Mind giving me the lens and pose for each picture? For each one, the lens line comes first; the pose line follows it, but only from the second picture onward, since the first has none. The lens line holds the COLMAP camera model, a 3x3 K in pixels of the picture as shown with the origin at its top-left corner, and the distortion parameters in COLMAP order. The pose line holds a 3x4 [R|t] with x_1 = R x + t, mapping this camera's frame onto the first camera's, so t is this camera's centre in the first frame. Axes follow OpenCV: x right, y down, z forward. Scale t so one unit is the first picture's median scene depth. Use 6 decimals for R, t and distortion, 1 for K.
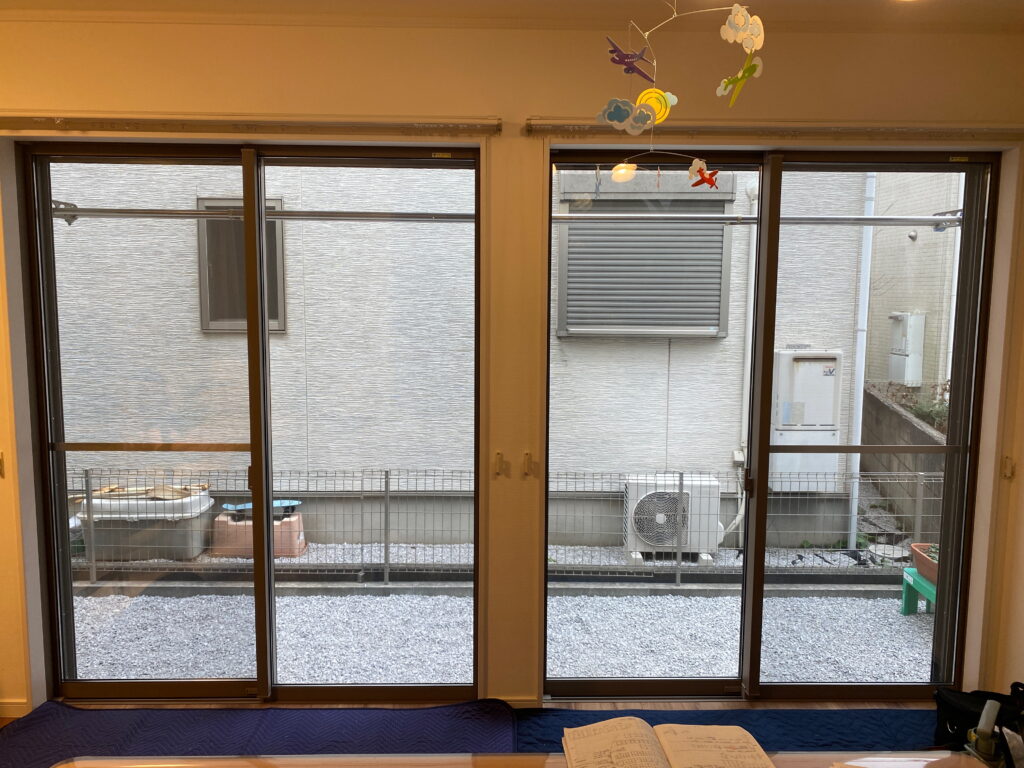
lens RADIAL K [[774.1, 0, 502.5], [0, 774.1, 385.6], [0, 0, 1]] dist [0.015787, -0.000607]
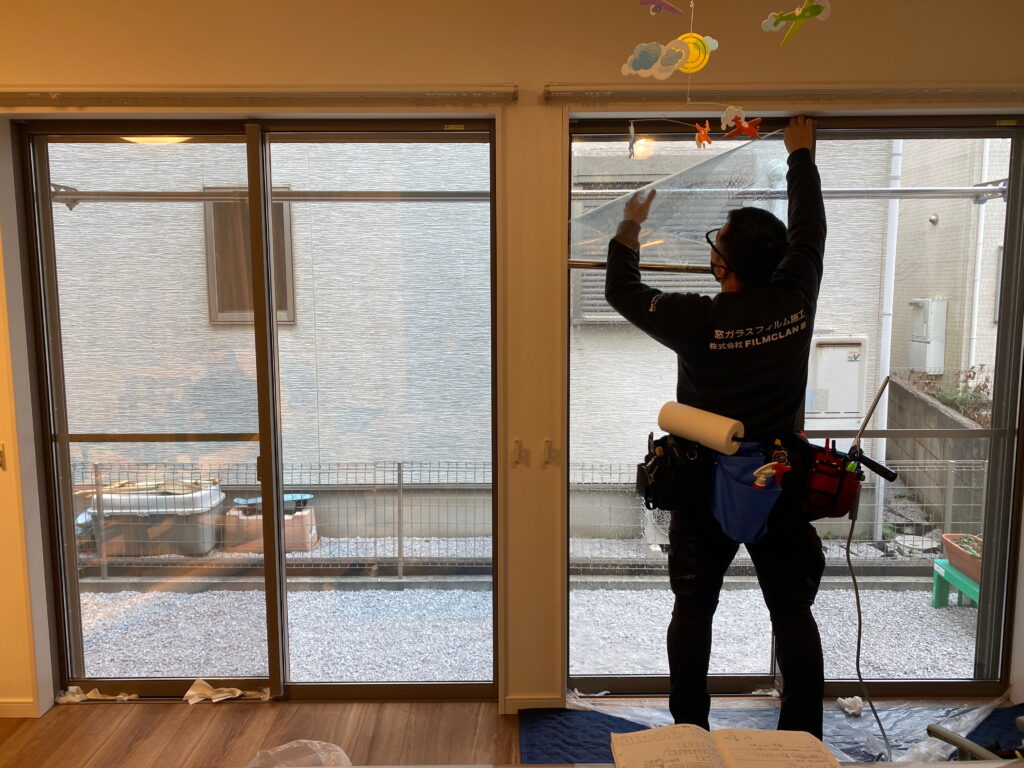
lens RADIAL K [[774.1, 0, 498.1], [0, 774.1, 387.5], [0, 0, 1]] dist [0.015787, -0.000607]
pose [[0.999776, -0.009855, -0.018706, -0.005445], [0.010038, 0.999902, 0.009710, 0.006262], [0.018609, -0.009896, 0.999778, 0.024298]]
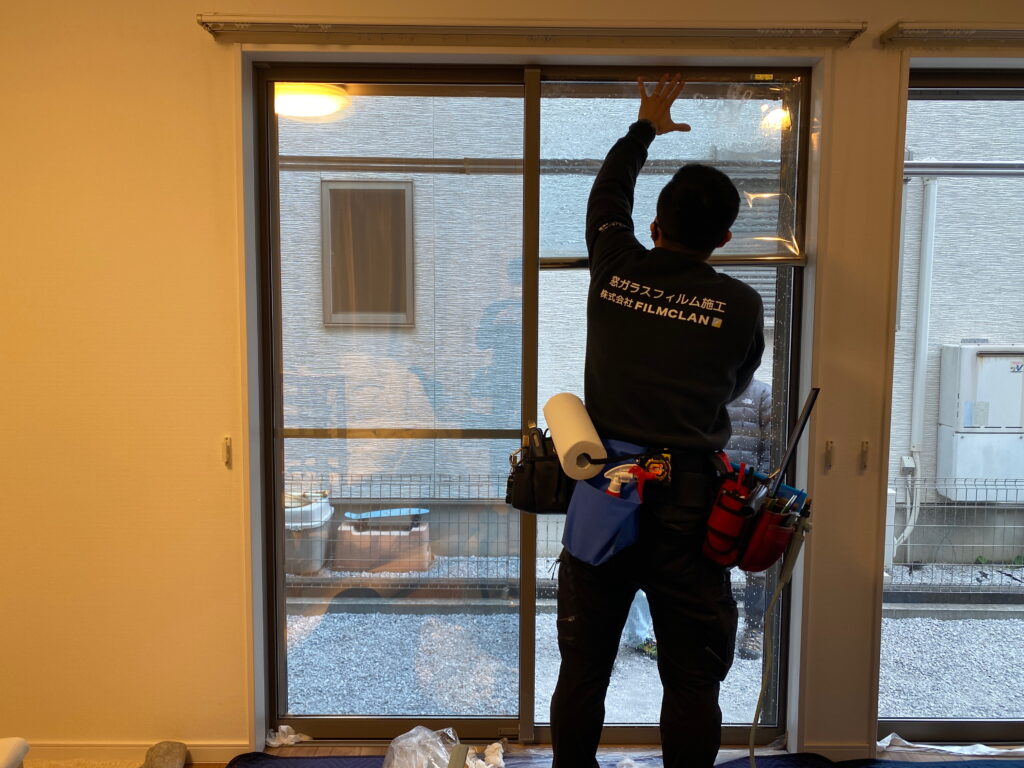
lens RADIAL K [[774.1, 0, 513.6], [0, 774.1, 380.4], [0, 0, 1]] dist [0.015787, -0.000607]
pose [[0.999939, 0.000967, -0.010960, -0.165847], [-0.001267, 0.999622, -0.027454, 0.023528], [0.010930, 0.027466, 0.999563, 0.090898]]
